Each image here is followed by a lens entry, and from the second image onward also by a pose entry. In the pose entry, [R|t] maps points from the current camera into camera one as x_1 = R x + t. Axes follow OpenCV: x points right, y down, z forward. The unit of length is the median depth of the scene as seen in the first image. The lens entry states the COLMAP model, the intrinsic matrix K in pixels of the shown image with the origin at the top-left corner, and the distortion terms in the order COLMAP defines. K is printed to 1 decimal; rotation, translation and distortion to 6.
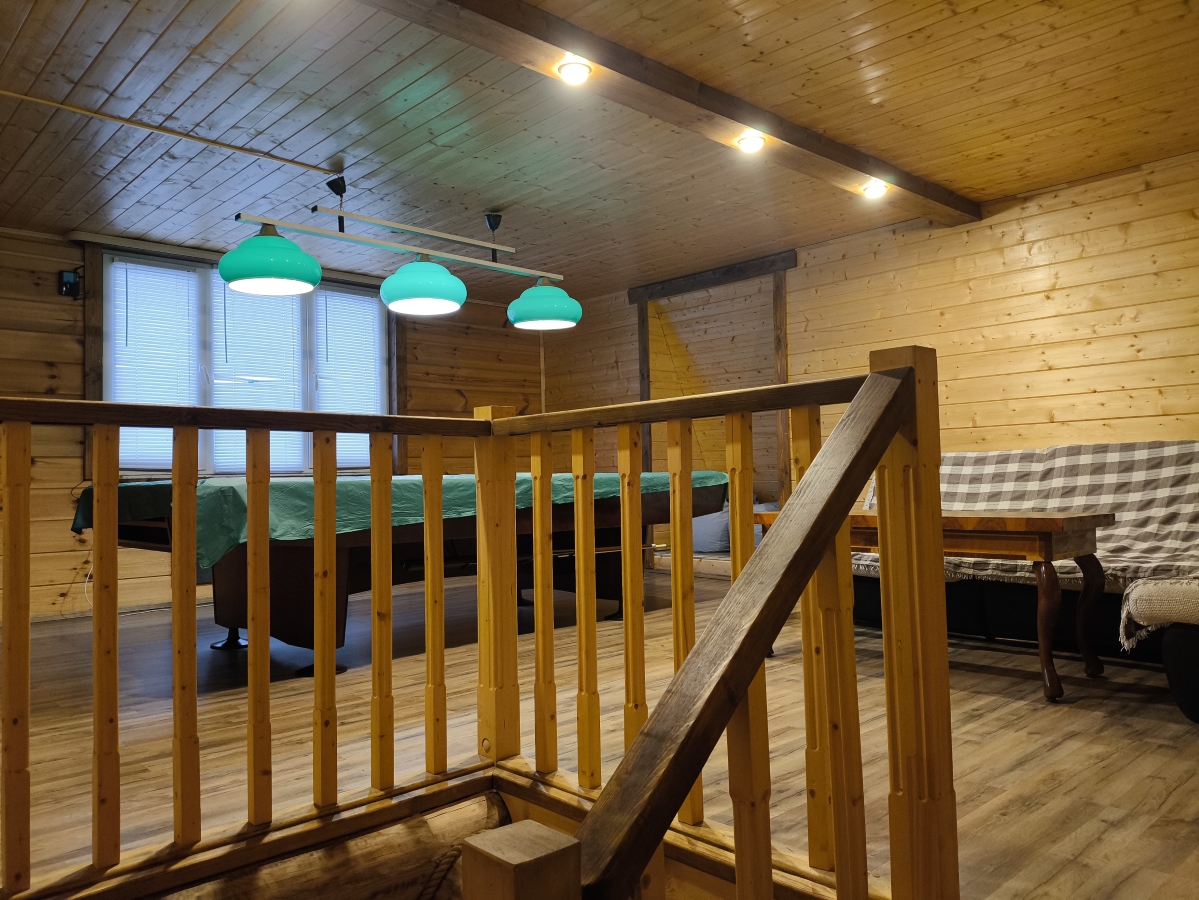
lens RADIAL K [[885.9, 0, 599.2], [0, 885.9, 448.1], [0, 0, 1]] dist [0.000796, 0.000275]
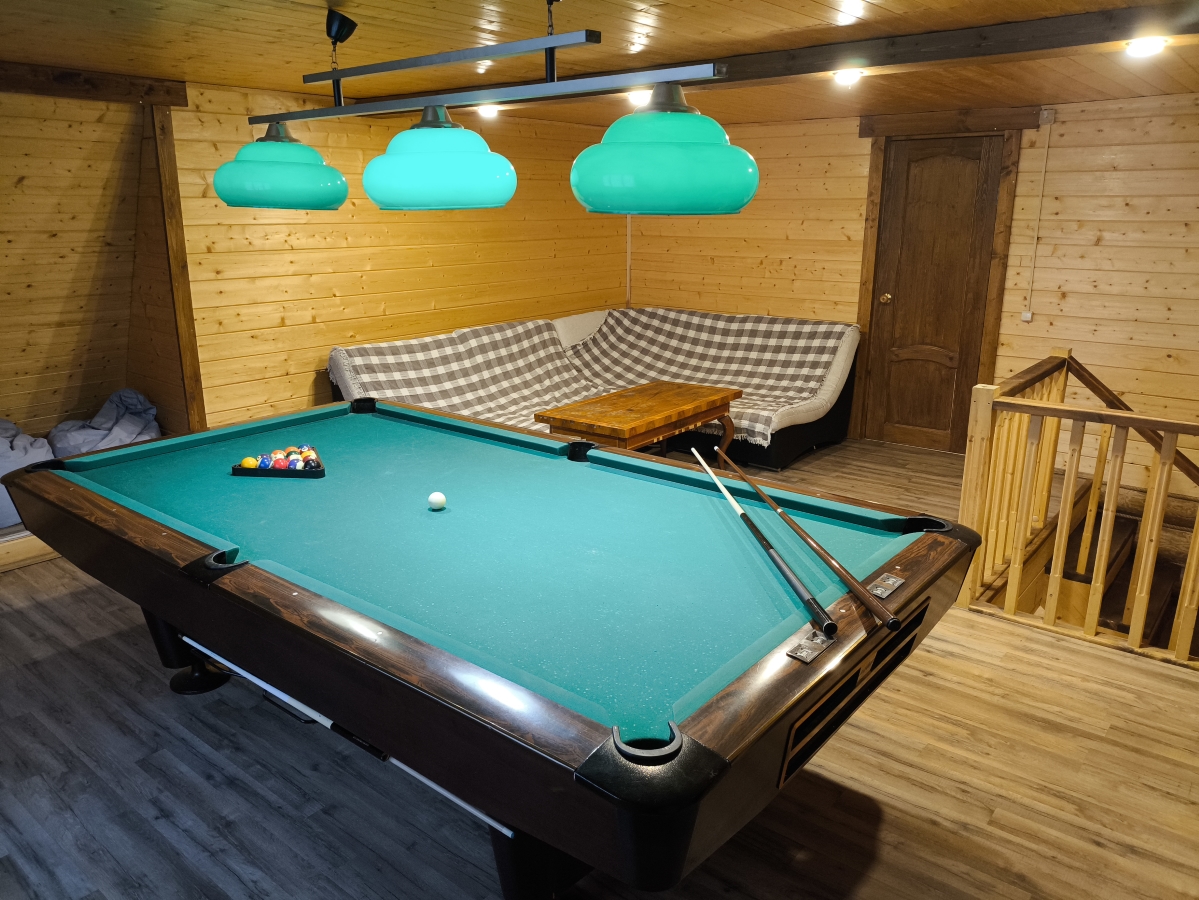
lens RADIAL K [[885.9, 0, 598.8], [0, 885.9, 449.5], [0, 0, 1]] dist [0.000796, 0.000275]
pose [[-0.132214, -0.240141, 0.961692, -0.617933], [-0.037962, 0.970724, 0.237177, -0.113444], [-0.990494, -0.005150, -0.137460, 0.752957]]
